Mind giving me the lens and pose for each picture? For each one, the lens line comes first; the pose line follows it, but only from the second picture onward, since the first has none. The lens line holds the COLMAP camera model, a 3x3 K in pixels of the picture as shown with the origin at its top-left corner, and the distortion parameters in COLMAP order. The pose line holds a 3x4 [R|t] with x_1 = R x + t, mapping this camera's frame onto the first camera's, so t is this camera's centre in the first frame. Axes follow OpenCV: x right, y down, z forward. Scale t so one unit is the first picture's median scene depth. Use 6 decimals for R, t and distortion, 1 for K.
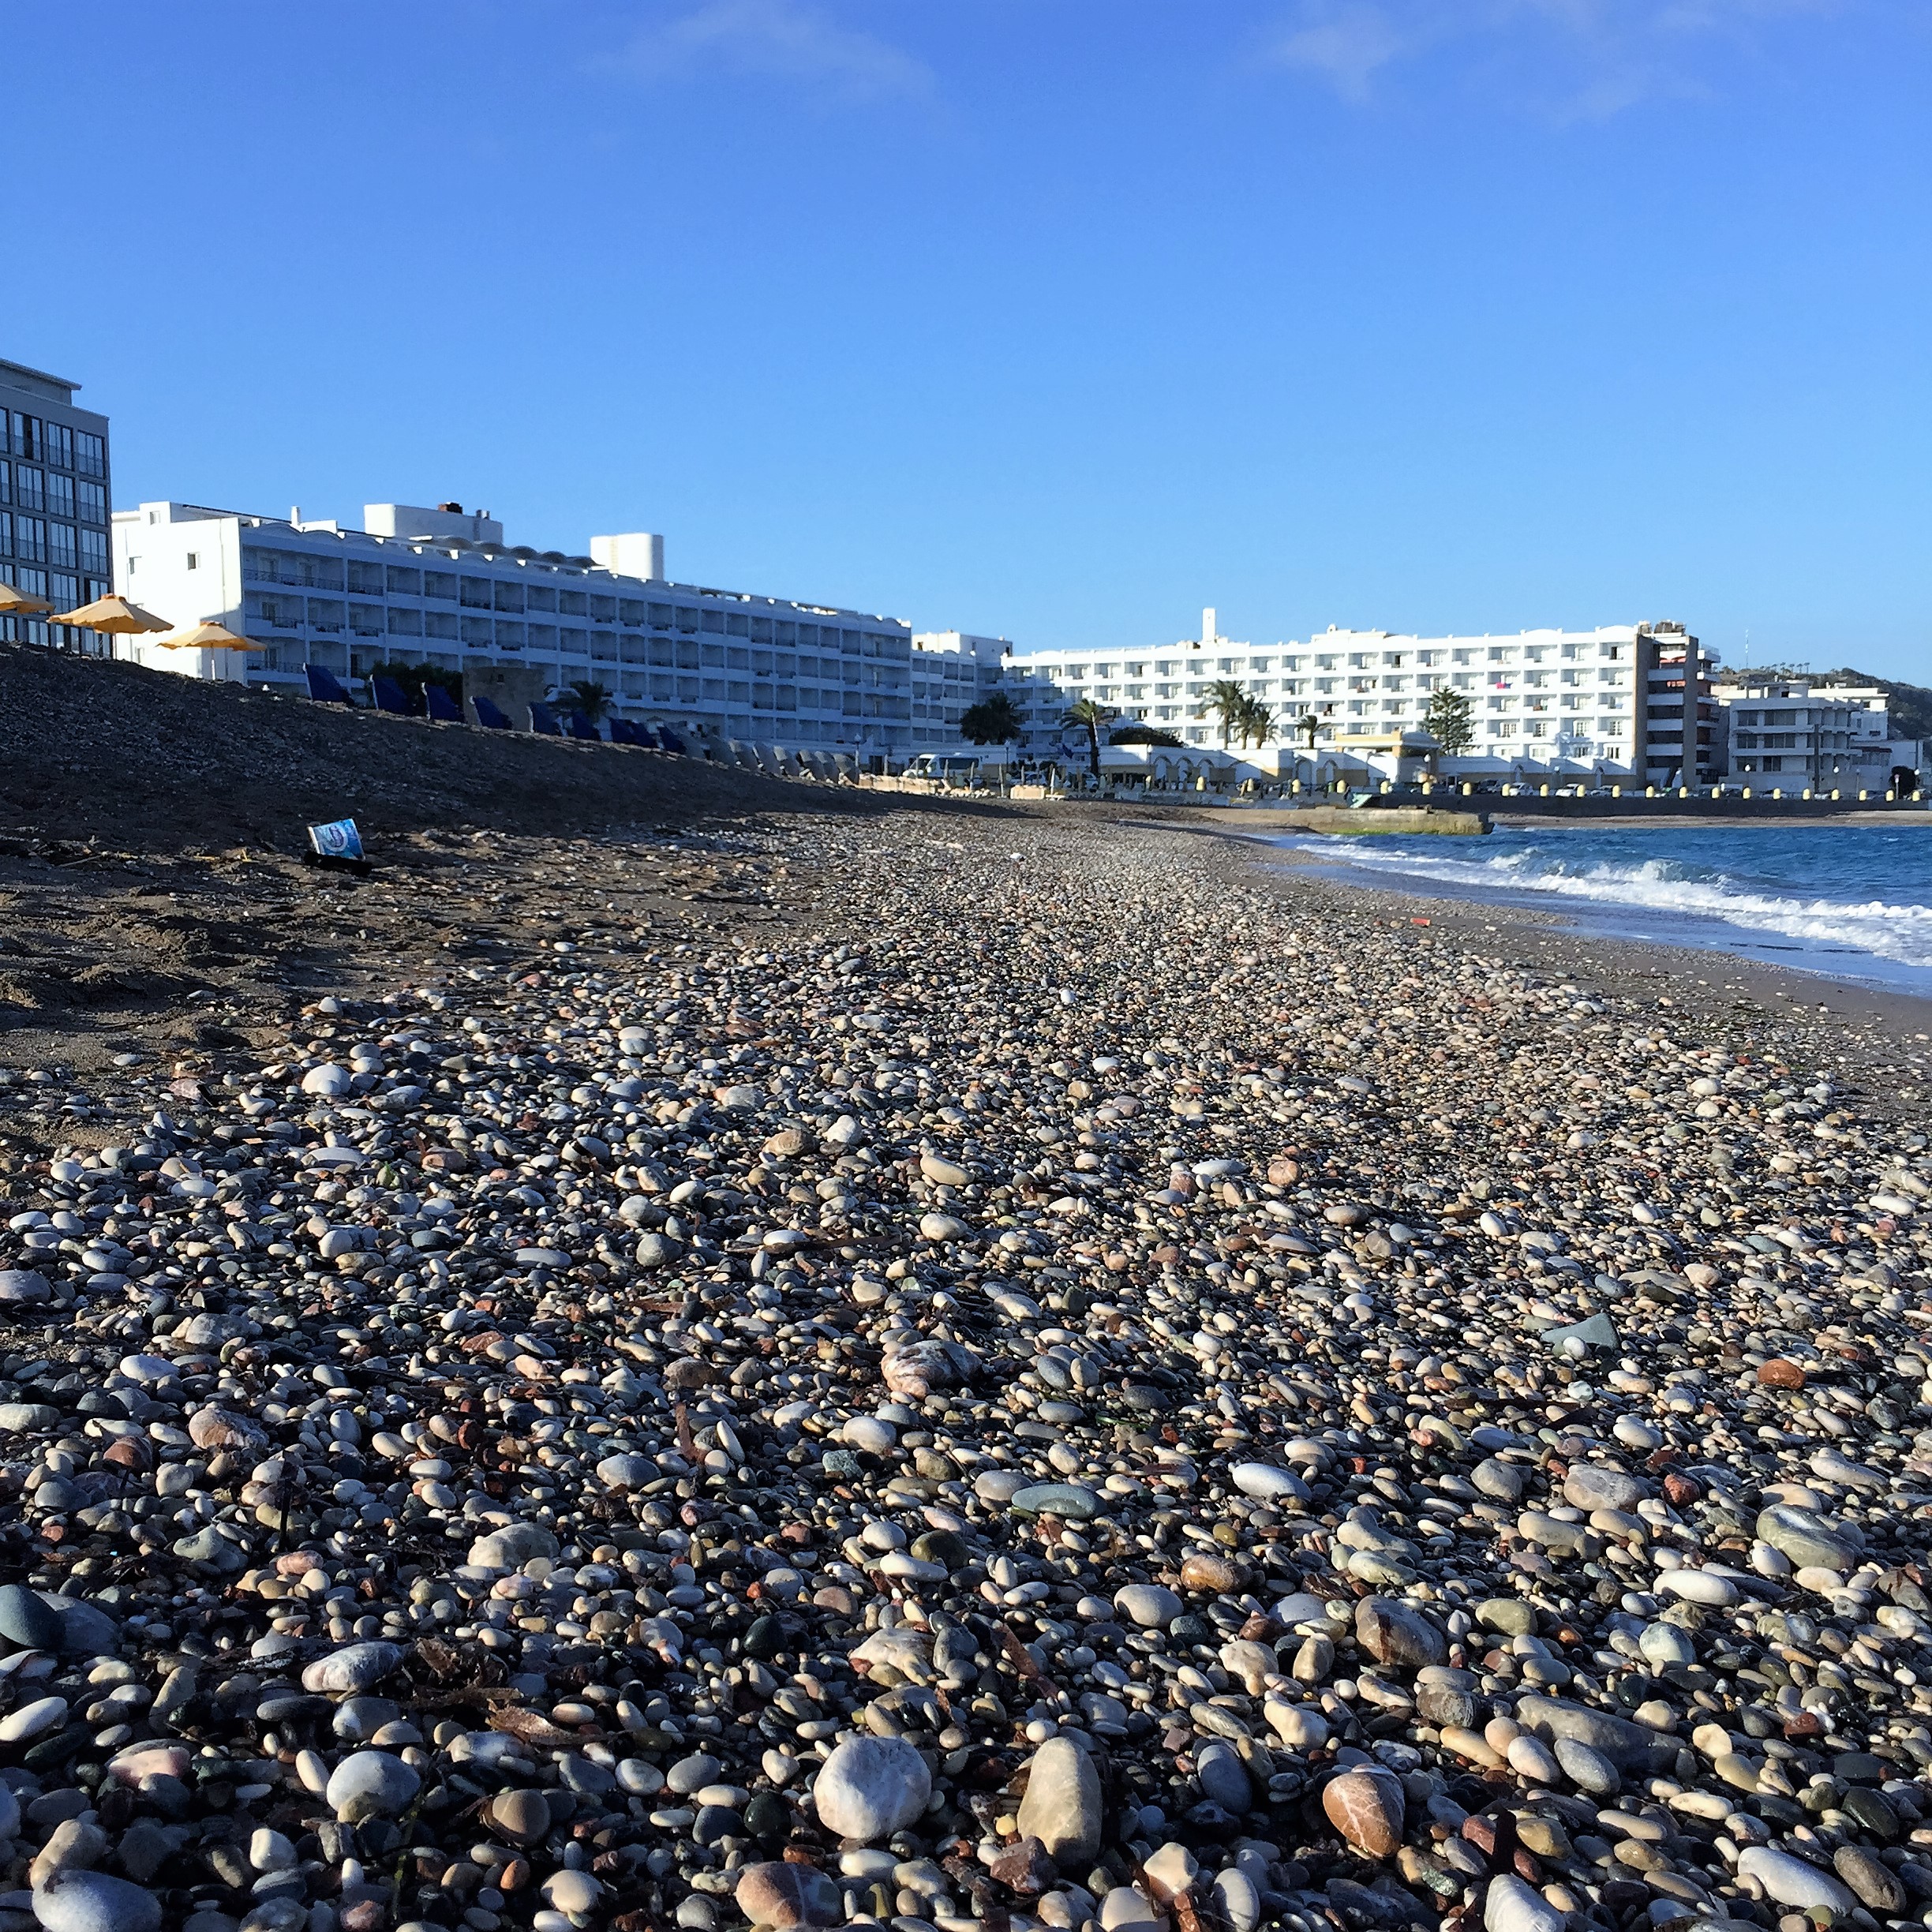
lens RADIAL K [[2214.8, 0, 967.2], [0, 2214.8, 964.4], [0, 0, 1]] dist [0.031083, 0.000000]
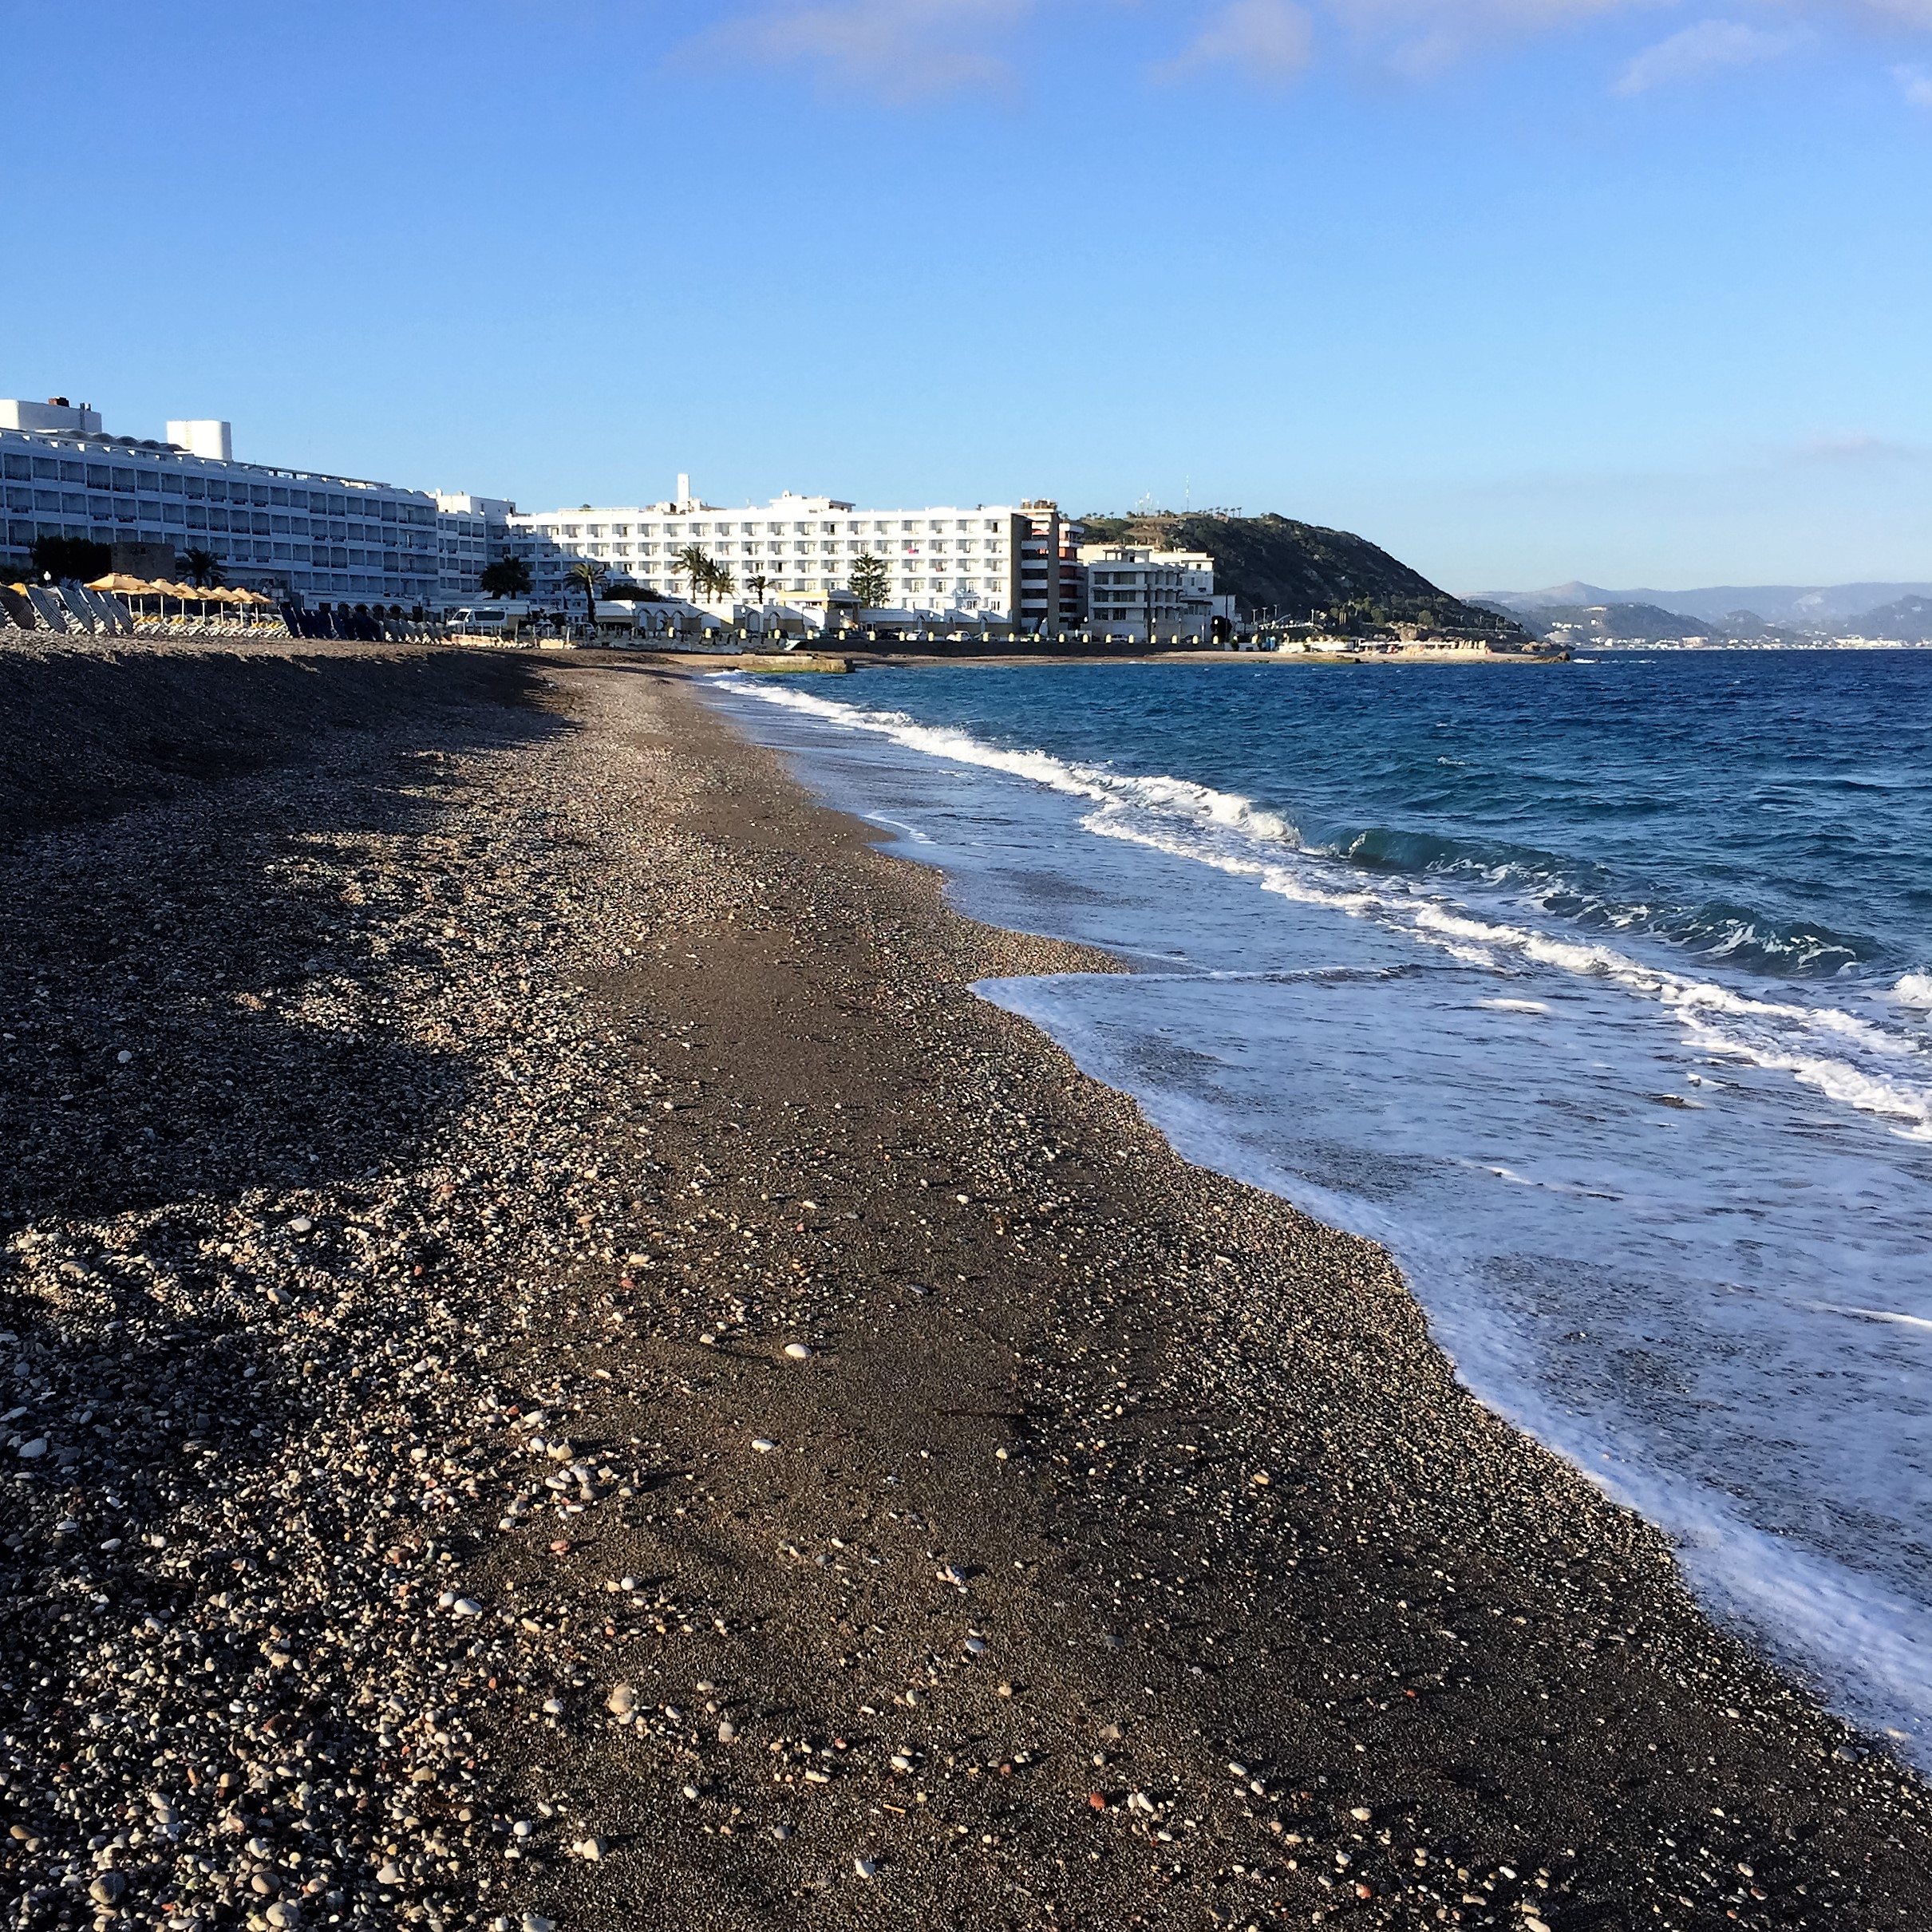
lens RADIAL K [[2214.8, 0, 963.5], [0, 2214.8, 964.3], [0, 0, 1]] dist [0.031083, 0.000000]
pose [[0.974417, -0.028842, 0.222889, -0.021119], [0.011967, 0.996983, 0.076694, 0.013820], [-0.224429, -0.072064, 0.971822, -0.264846]]
